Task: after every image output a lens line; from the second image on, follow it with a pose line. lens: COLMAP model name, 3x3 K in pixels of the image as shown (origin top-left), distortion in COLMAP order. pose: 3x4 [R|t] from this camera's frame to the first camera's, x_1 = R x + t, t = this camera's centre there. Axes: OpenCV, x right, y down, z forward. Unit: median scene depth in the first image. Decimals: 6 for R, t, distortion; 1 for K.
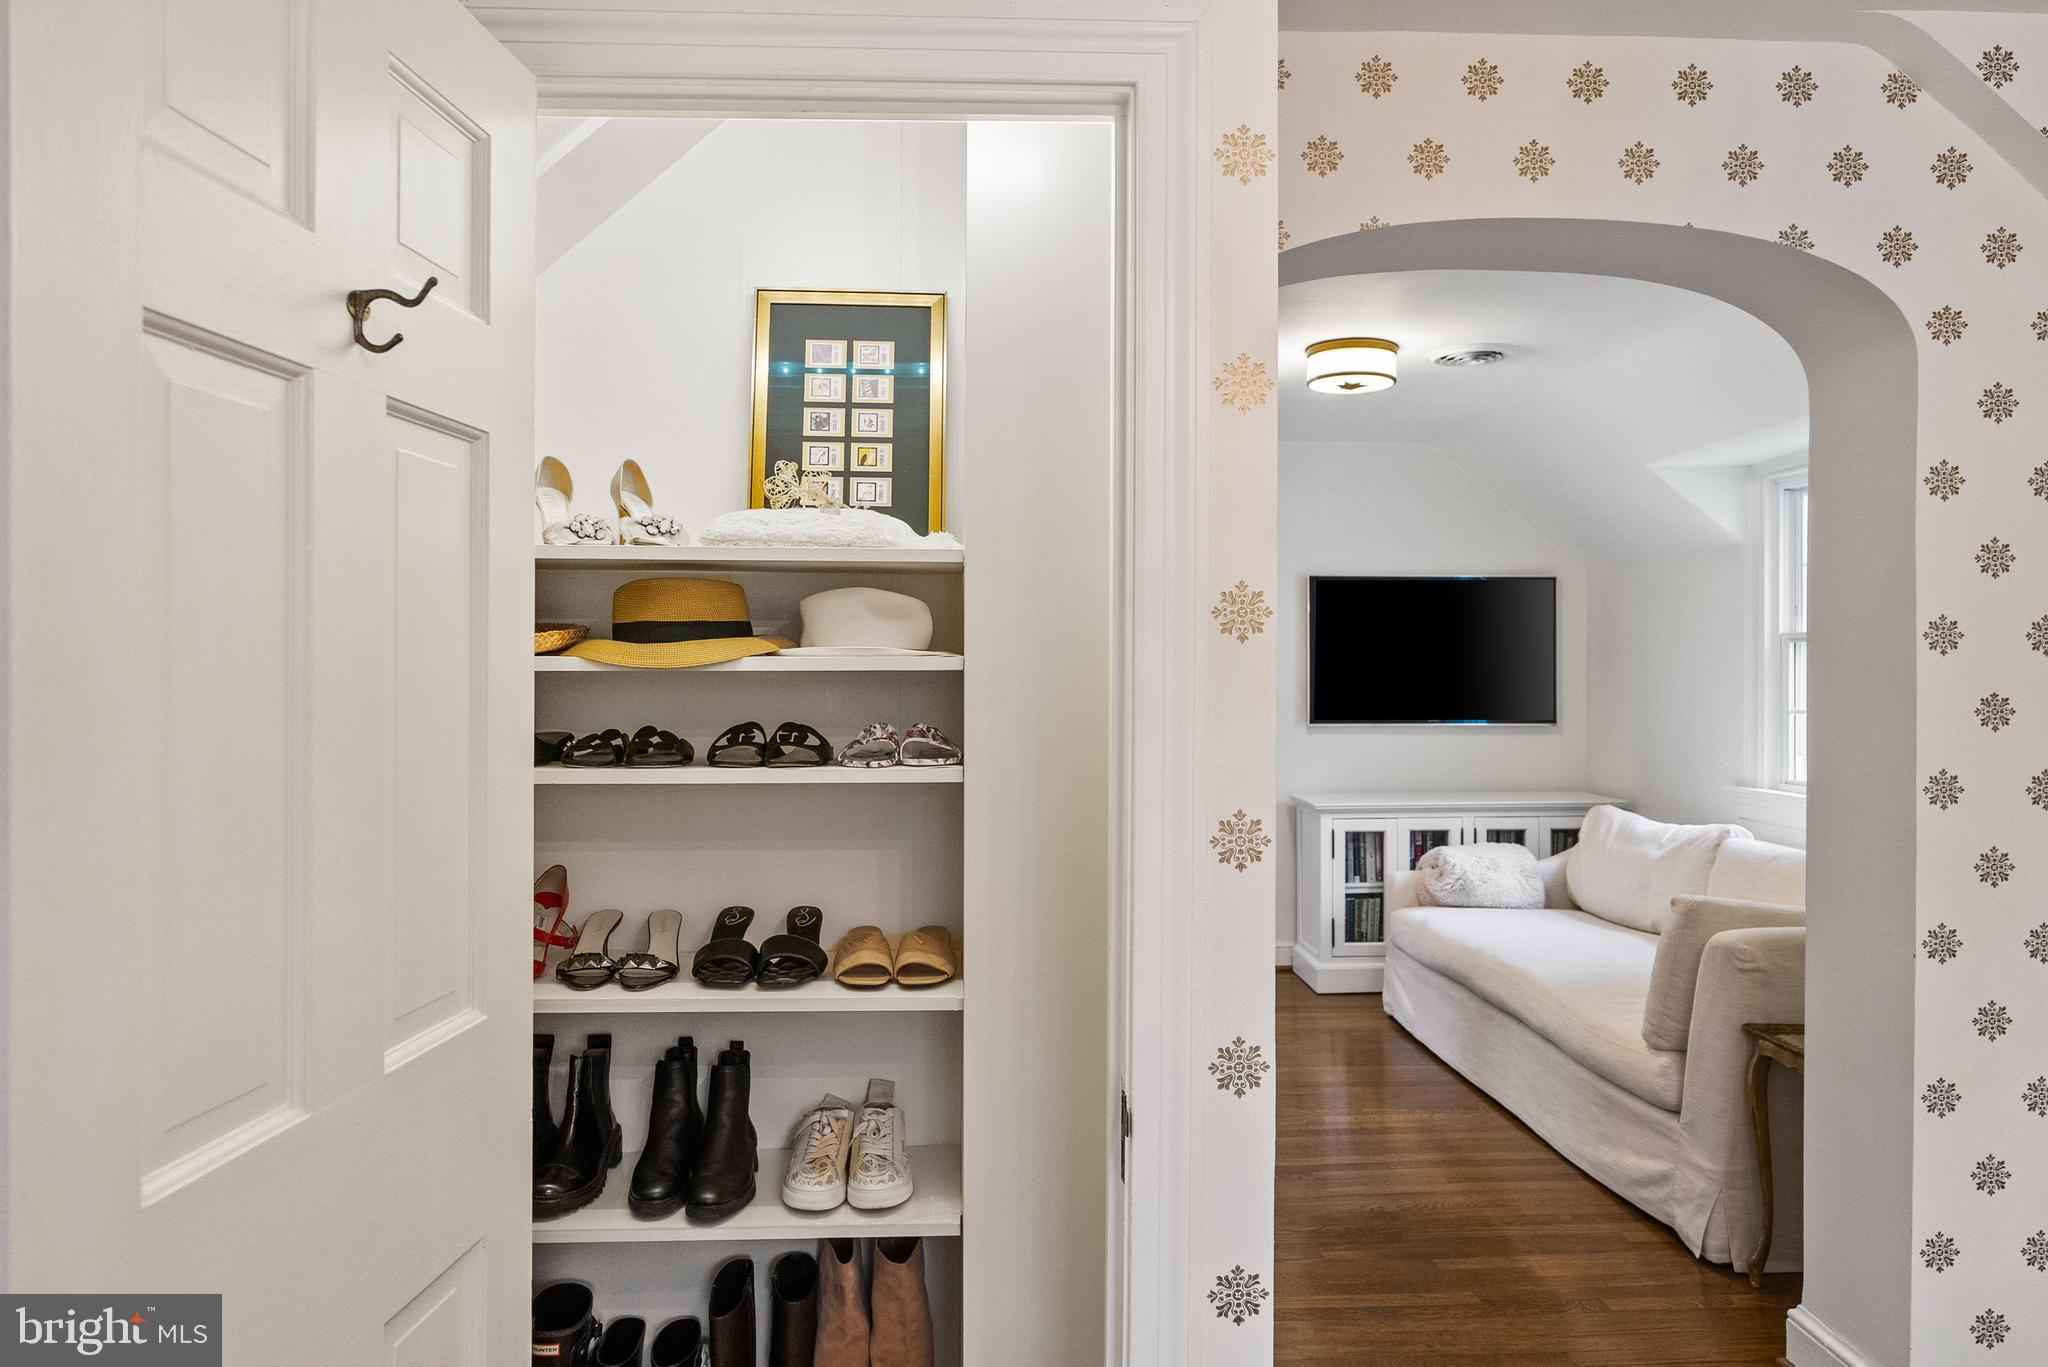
lens RADIAL K [[1342.8, 0, 1024.0], [0, 1342.8, 683.5], [0, 0, 1]] dist [0.001188, -0.001696]
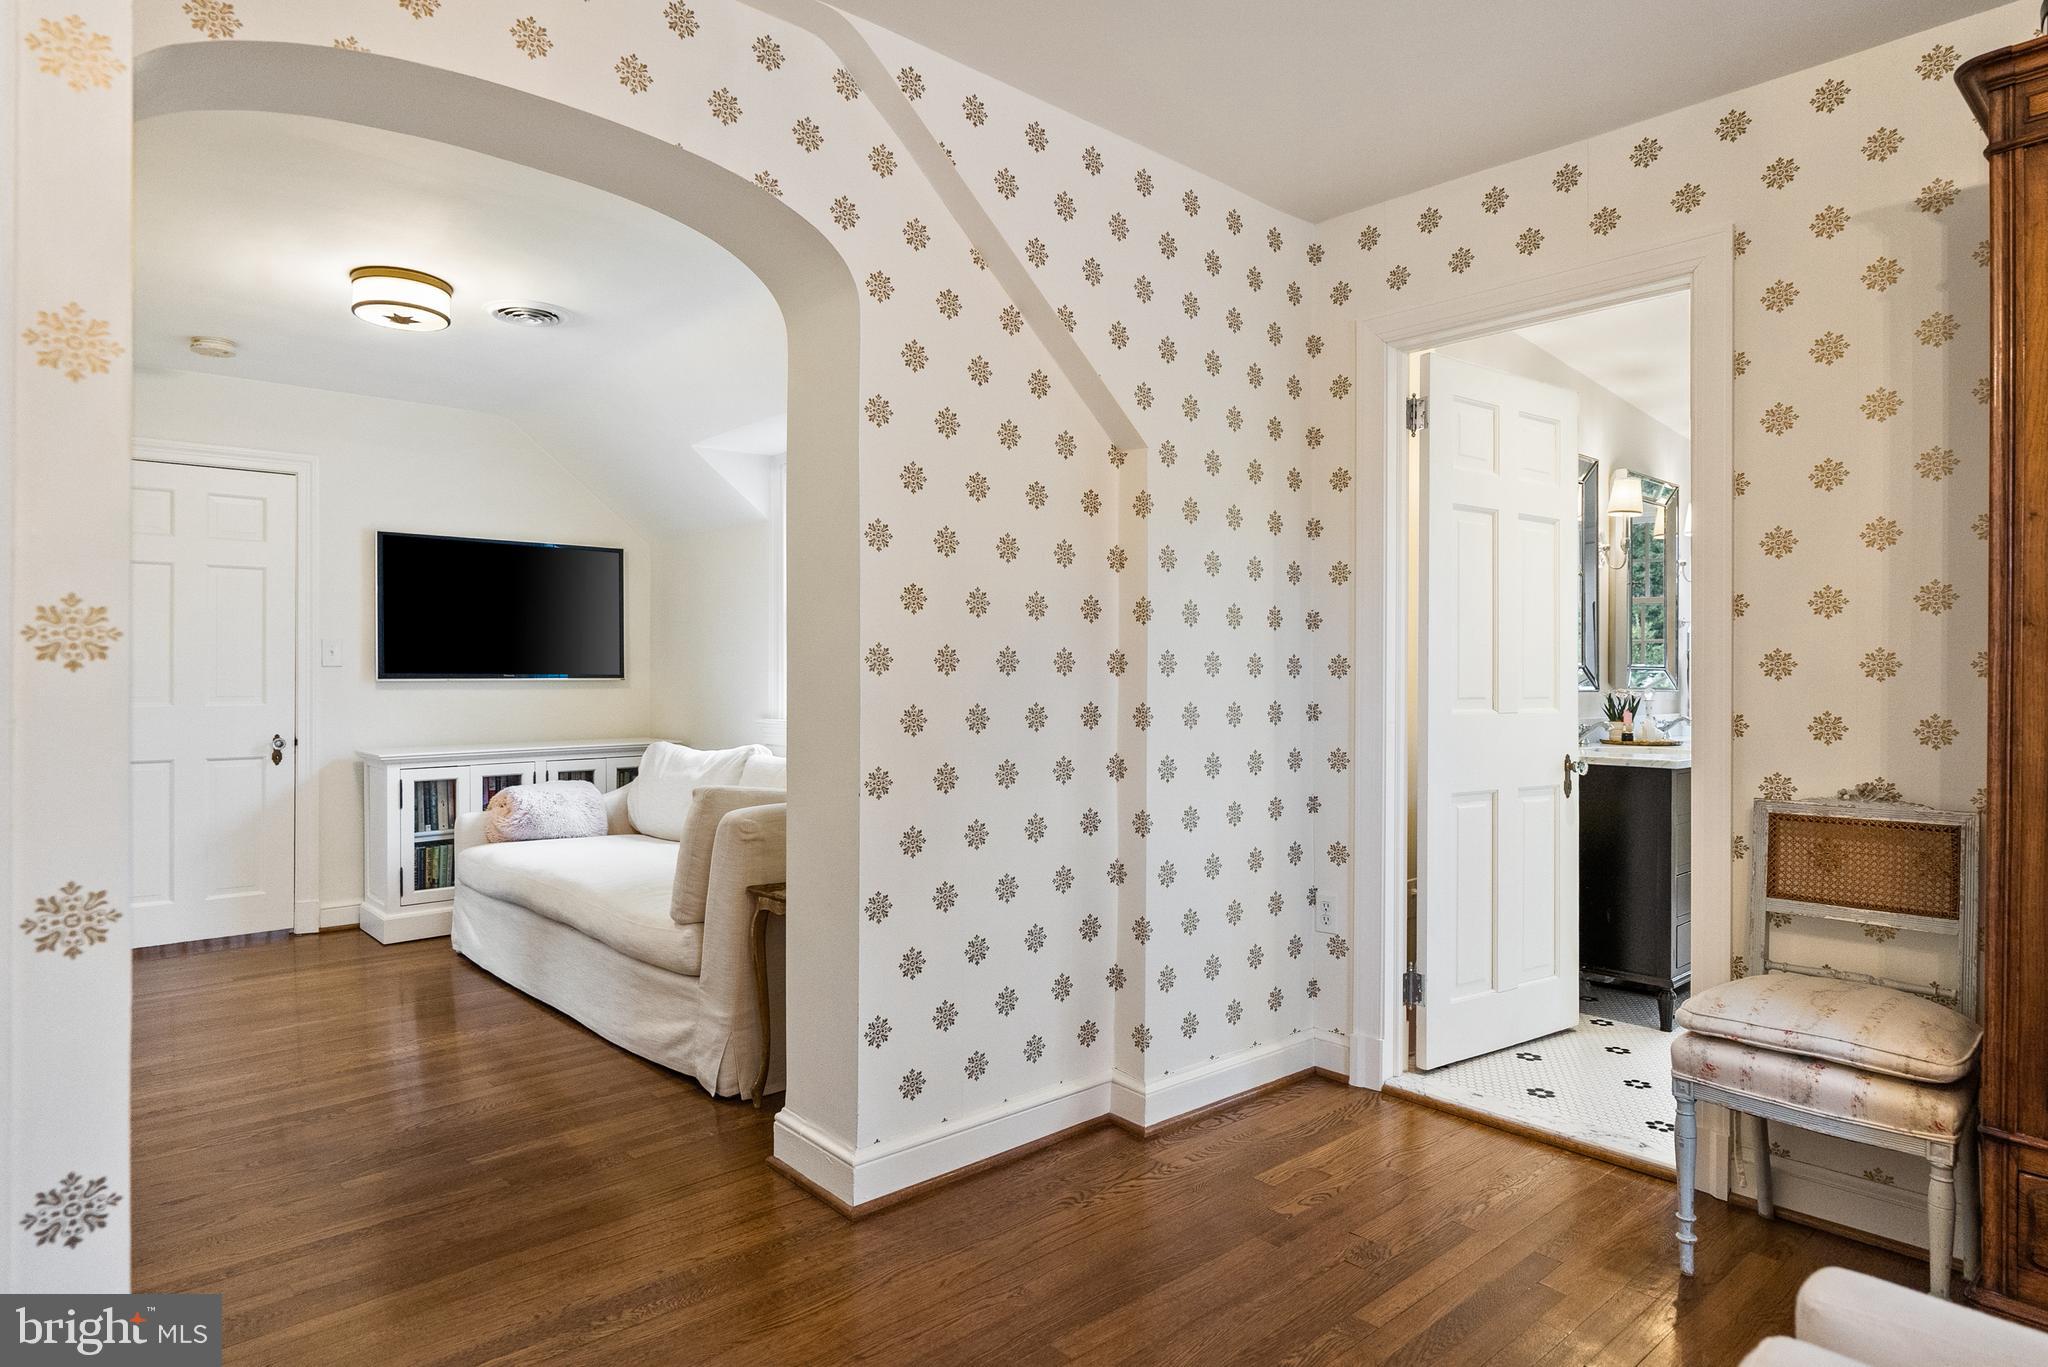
lens RADIAL K [[1175.9, 0, 1024.0], [0, 1175.9, 683.5], [0, 0, 1]] dist [-0.002783, 0.000469]
pose [[0.773227, -0.008946, 0.634067, 0.069096], [0.004675, 0.999954, 0.008408, 0.063711], [-0.634113, -0.003537, 0.773233, 0.052791]]
